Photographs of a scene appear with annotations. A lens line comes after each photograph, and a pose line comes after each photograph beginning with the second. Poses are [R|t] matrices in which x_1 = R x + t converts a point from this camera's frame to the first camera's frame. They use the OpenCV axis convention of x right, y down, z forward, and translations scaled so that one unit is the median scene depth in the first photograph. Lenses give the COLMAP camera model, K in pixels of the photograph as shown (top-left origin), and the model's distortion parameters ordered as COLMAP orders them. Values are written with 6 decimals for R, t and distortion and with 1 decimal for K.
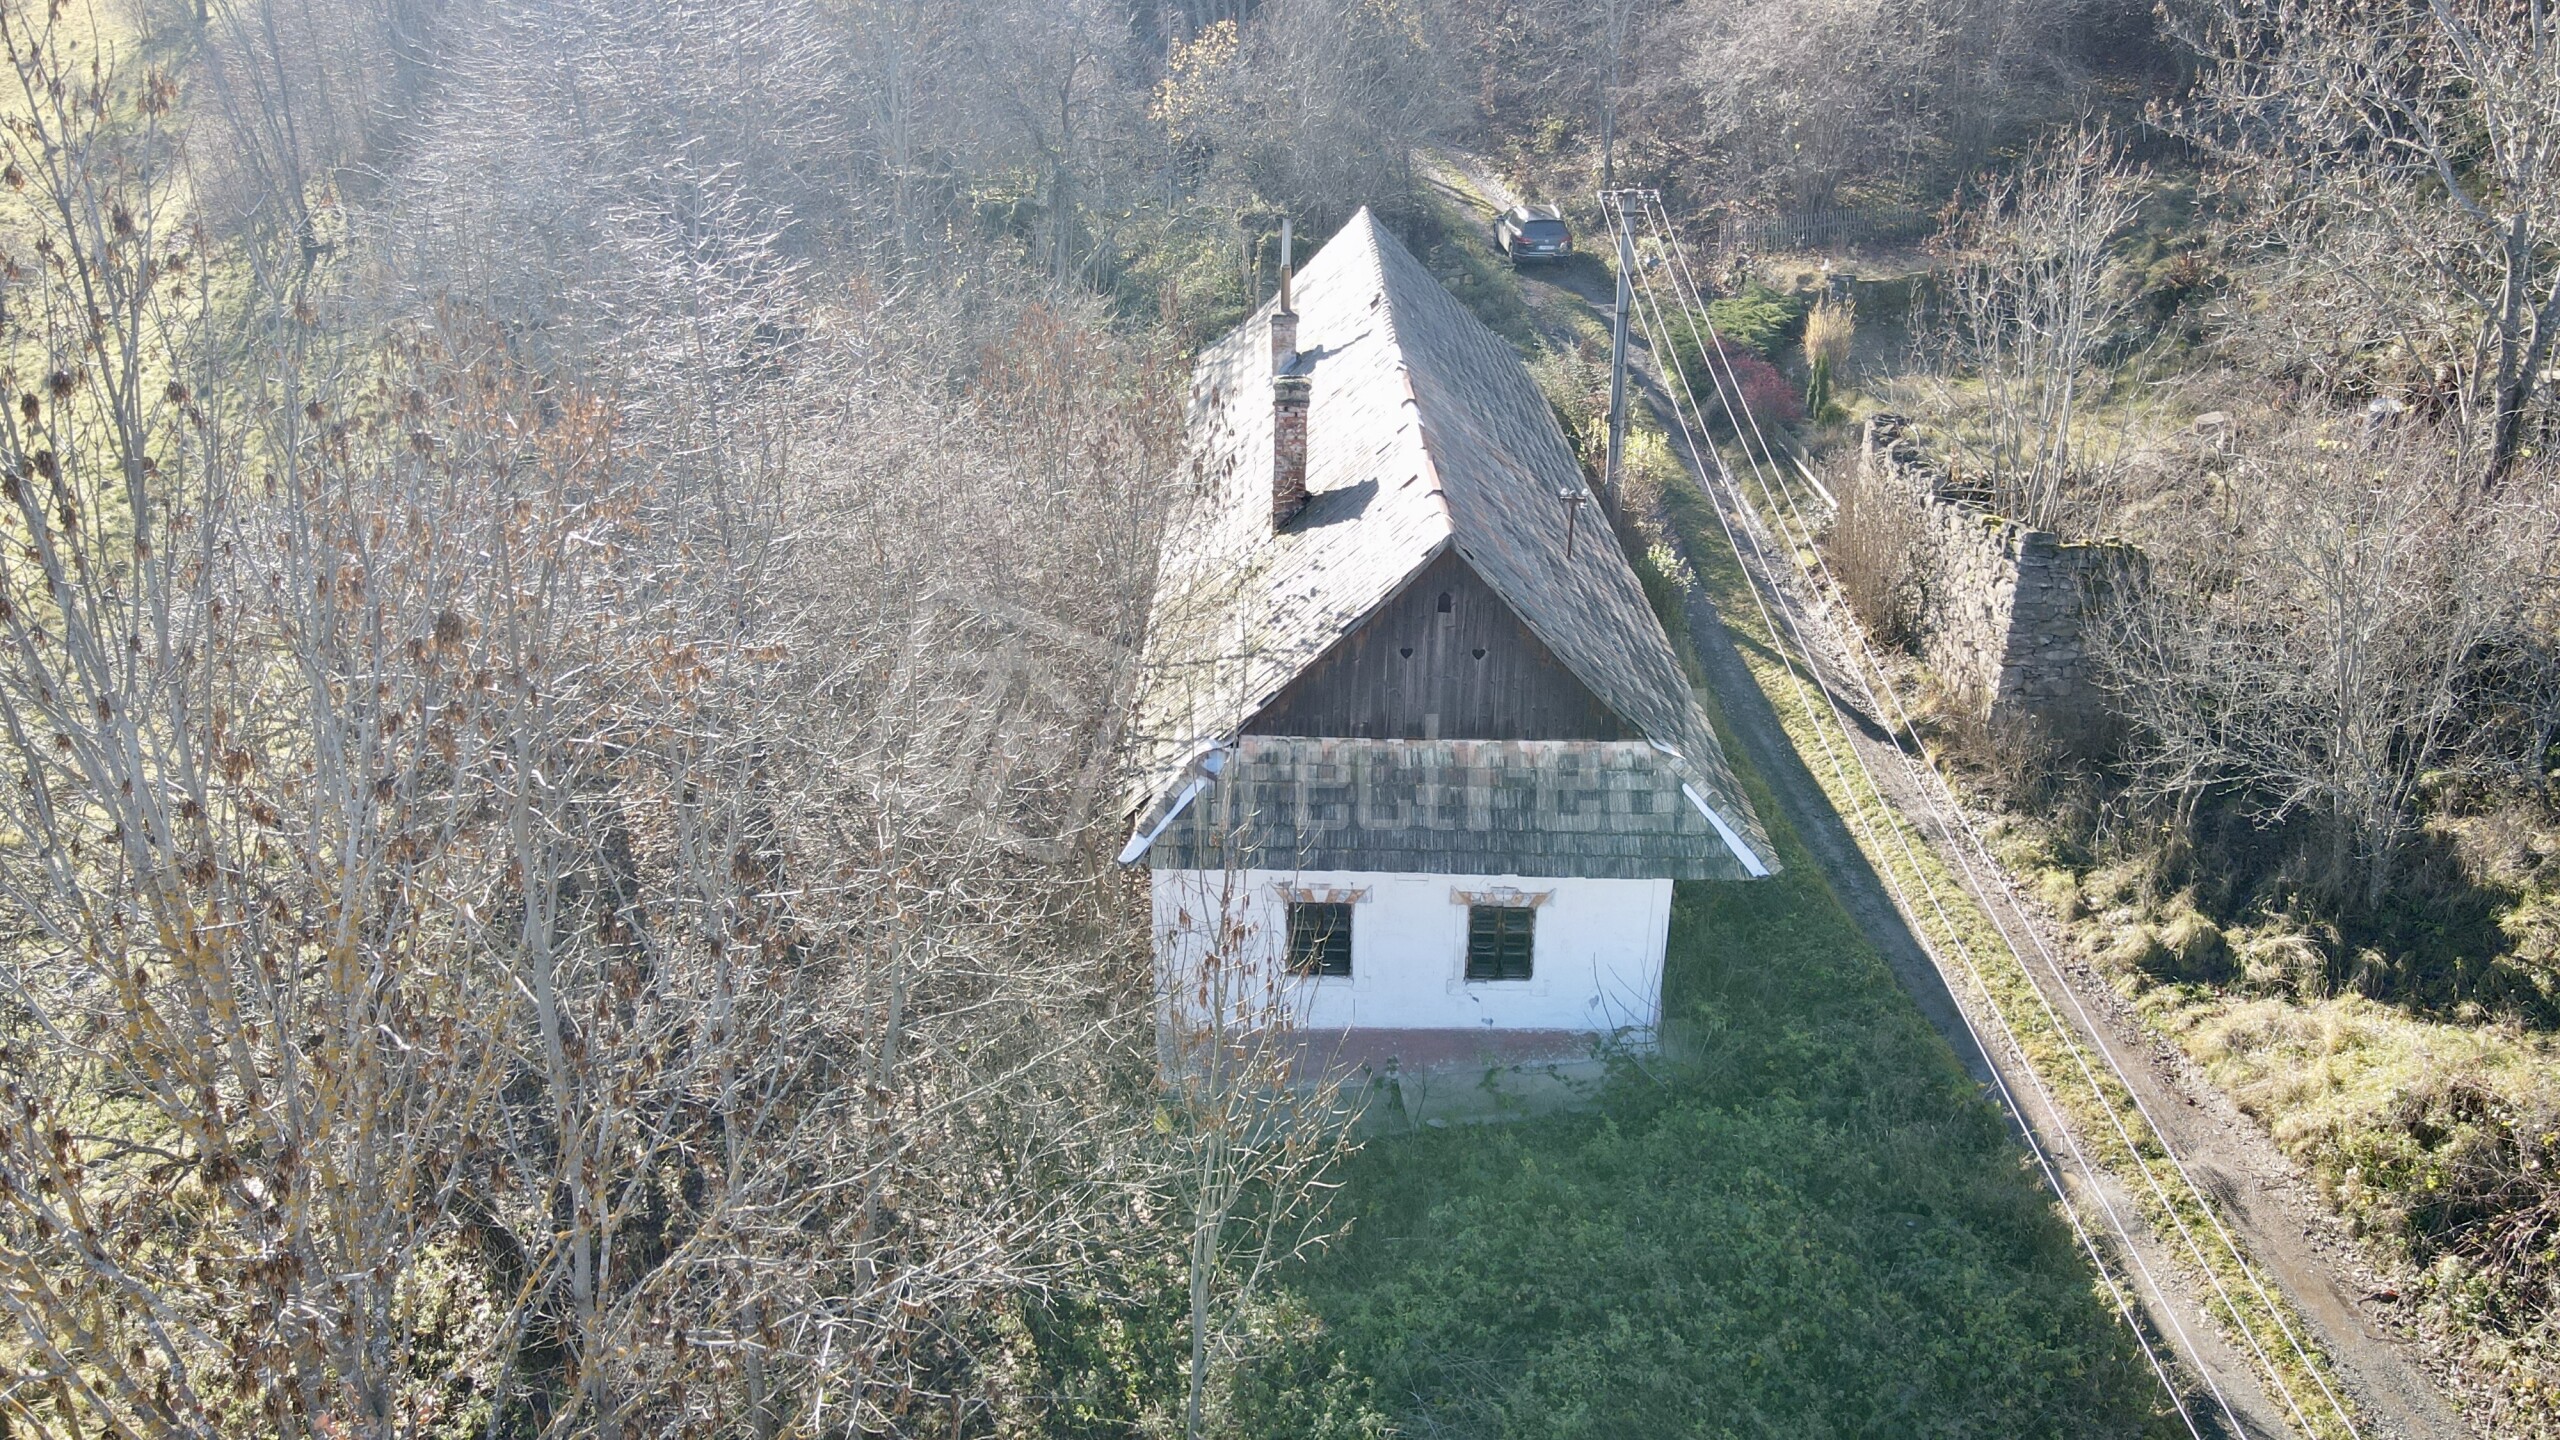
lens RADIAL K [[1857.7, 0, 1277.5], [0, 1857.7, 724.5], [0, 0, 1]] dist [0.012298, 0.009036]
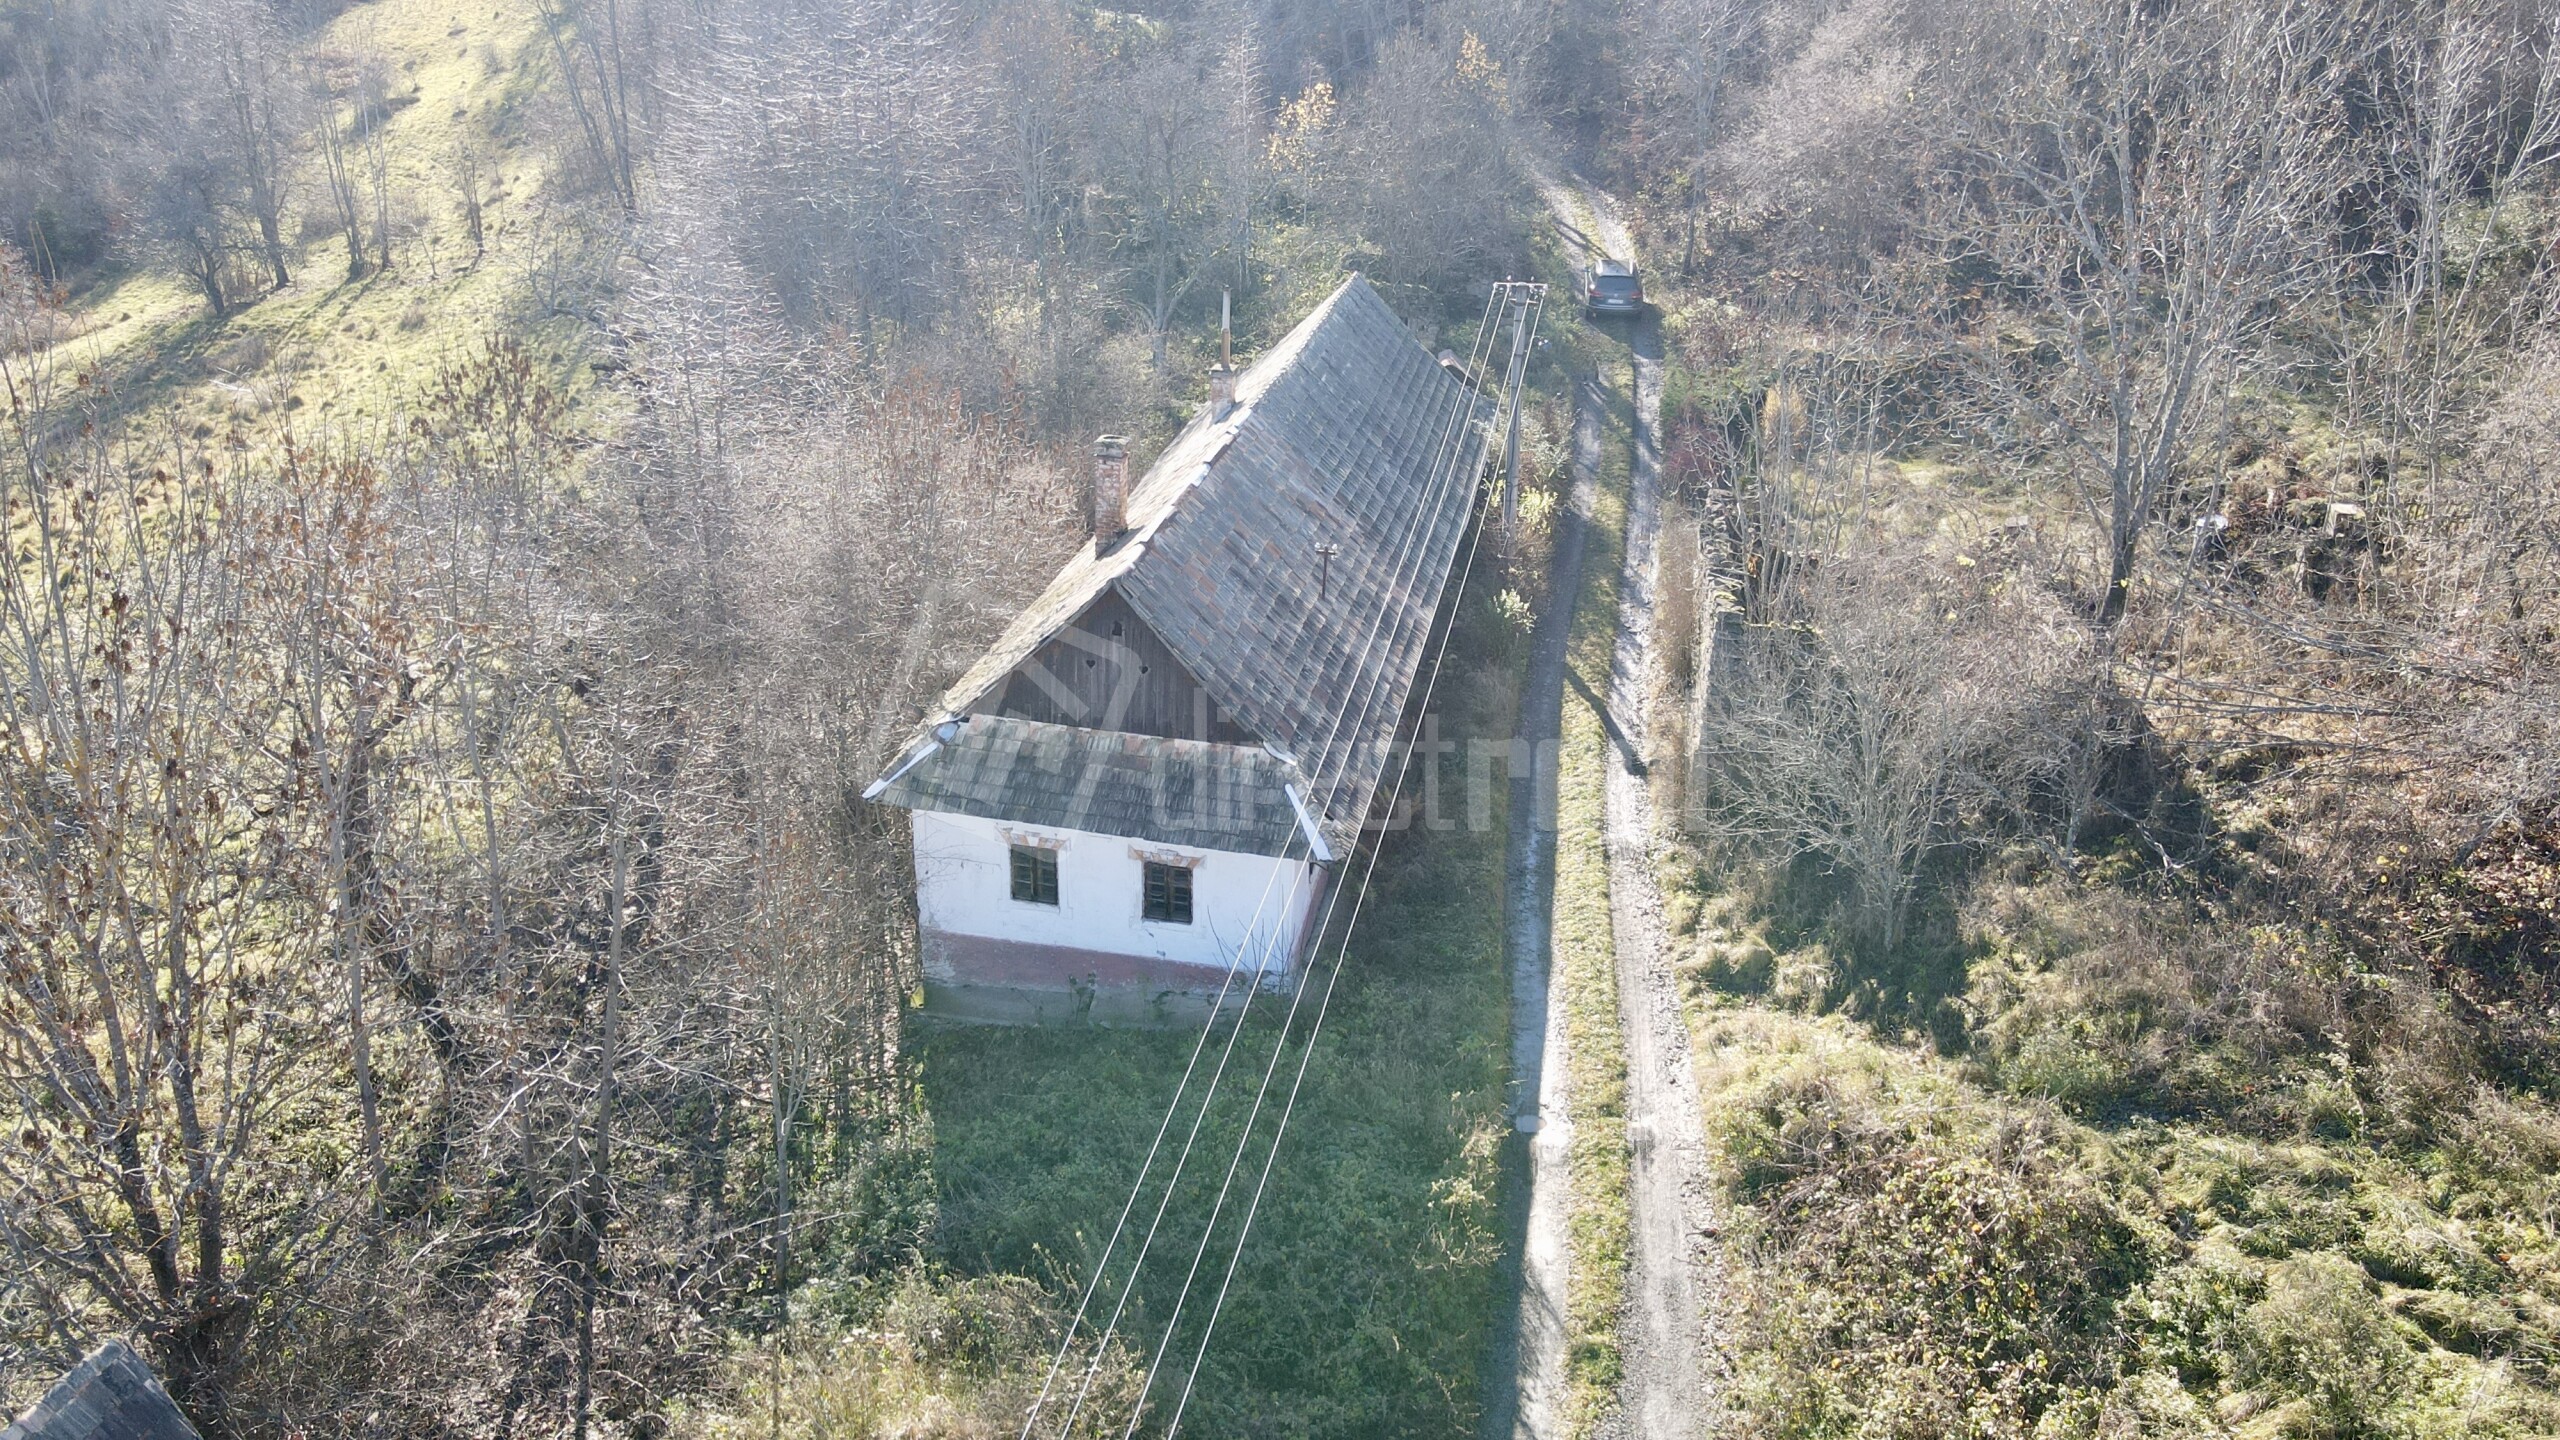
lens RADIAL K [[1857.7, 0, 1295.6], [0, 1857.7, 718.6], [0, 0, 1]] dist [0.012298, 0.009036]
pose [[0.982263, 0.099940, -0.158657, 0.399861], [-0.098453, 0.994993, 0.017228, -0.034438], [0.159584, -0.001302, 0.987183, -0.261604]]
